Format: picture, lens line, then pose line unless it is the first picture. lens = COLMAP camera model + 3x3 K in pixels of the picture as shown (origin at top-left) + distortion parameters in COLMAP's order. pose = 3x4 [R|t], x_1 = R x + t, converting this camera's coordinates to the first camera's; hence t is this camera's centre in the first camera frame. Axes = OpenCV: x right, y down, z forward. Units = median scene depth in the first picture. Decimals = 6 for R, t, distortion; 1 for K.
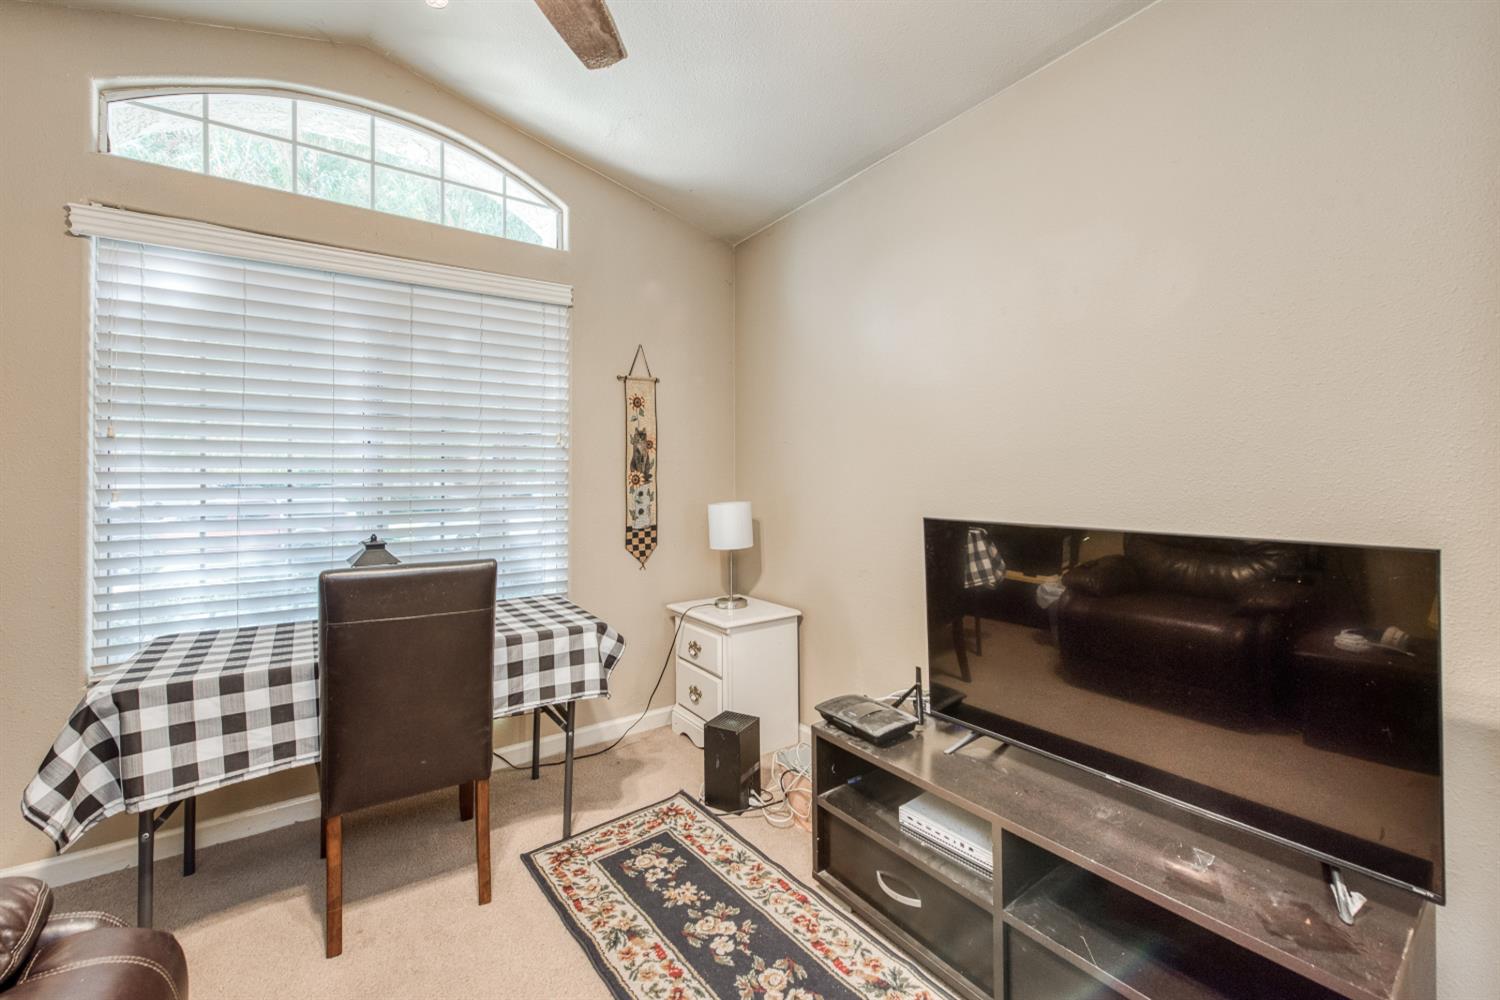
lens RADIAL K [[612.9, 0, 747.9], [0, 612.9, 474.8], [0, 0, 1]] dist [0.003440, -0.000141]
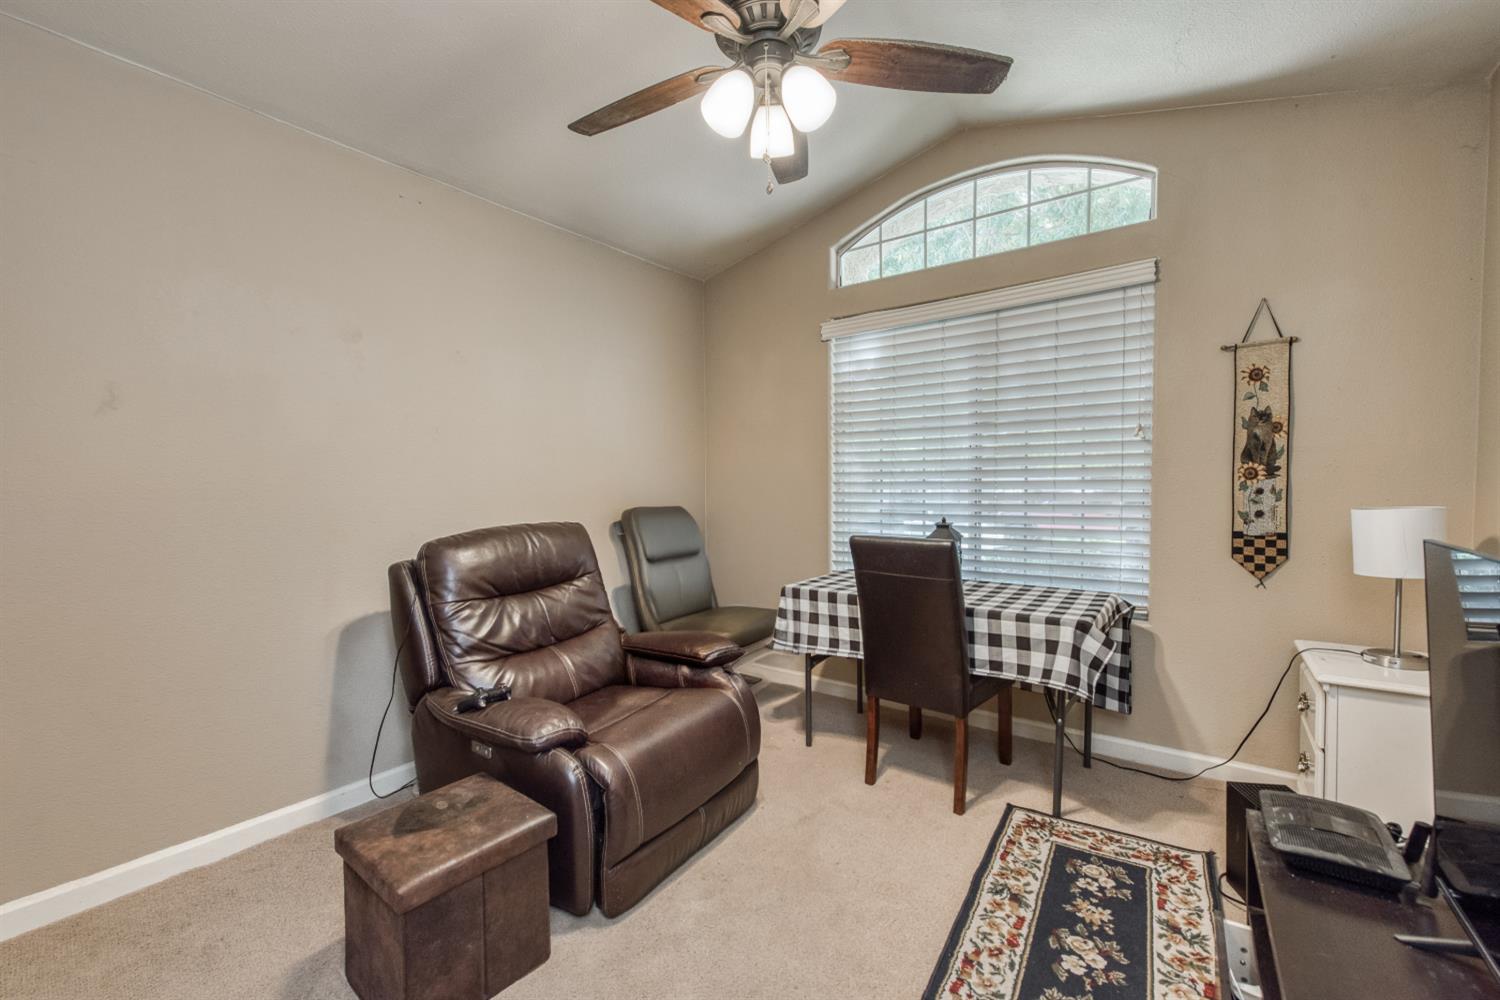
lens RADIAL K [[604.2, 0, 743.5], [0, 604.2, 506.0], [0, 0, 1]] dist [0.002341, -0.000266]
pose [[0.326401, 0.041671, -0.944313, 0.496876], [0.016311, 0.998631, 0.049706, 0.000704], [0.945091, -0.031627, 0.325274, 0.178821]]
